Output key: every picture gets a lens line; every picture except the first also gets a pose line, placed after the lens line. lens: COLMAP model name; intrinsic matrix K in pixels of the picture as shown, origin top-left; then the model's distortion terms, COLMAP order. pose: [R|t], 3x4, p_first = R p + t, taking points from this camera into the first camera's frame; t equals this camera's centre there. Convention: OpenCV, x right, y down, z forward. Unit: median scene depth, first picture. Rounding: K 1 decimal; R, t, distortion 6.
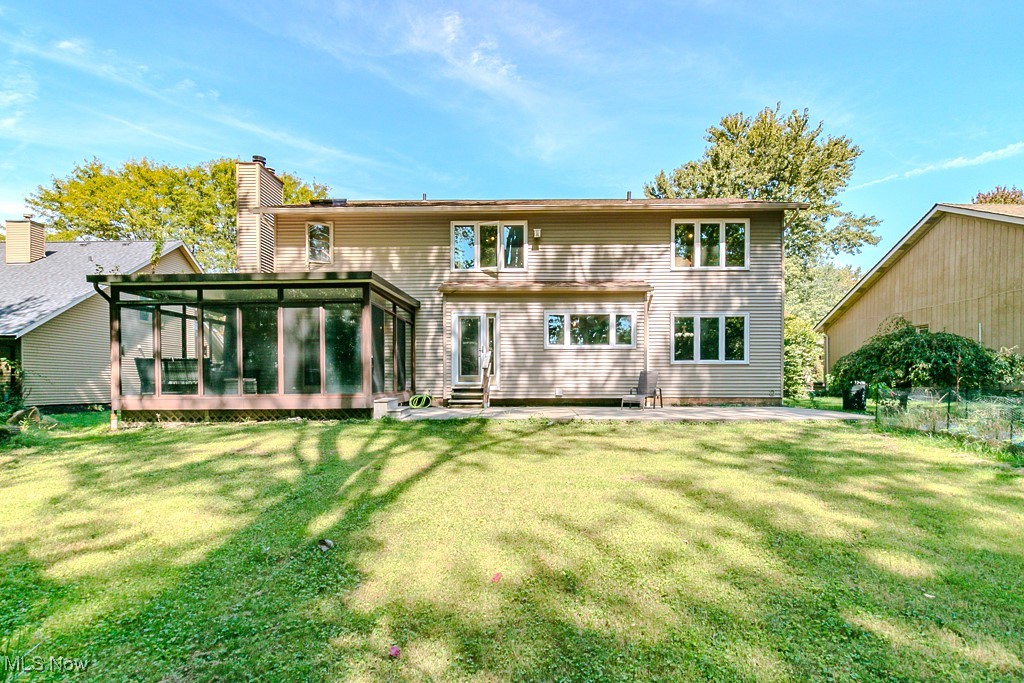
lens RADIAL K [[468.8, 0, 494.1], [0, 468.8, 383.0], [0, 0, 1]] dist [-0.003690, 0.000110]
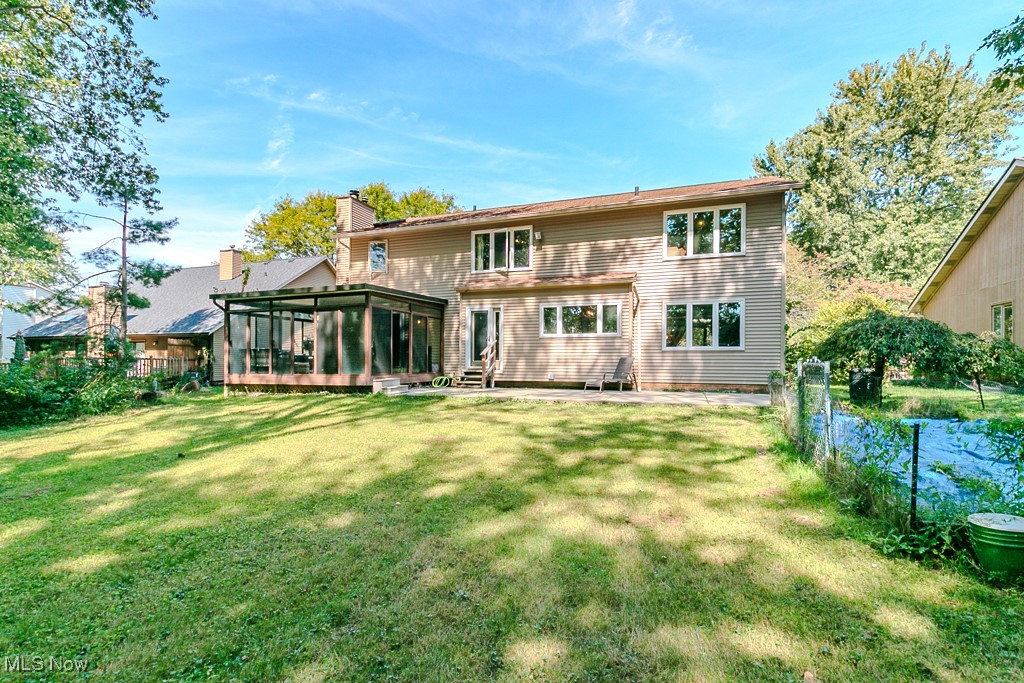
lens RADIAL K [[469.0, 0, 513.3], [0, 469.0, 352.0], [0, 0, 1]] dist [-0.002521, -0.000208]
pose [[0.946844, -0.002825, -0.321679, 0.401350], [-0.007473, 0.999499, -0.030772, -0.002497], [0.321605, 0.031540, 0.946349, -0.088038]]
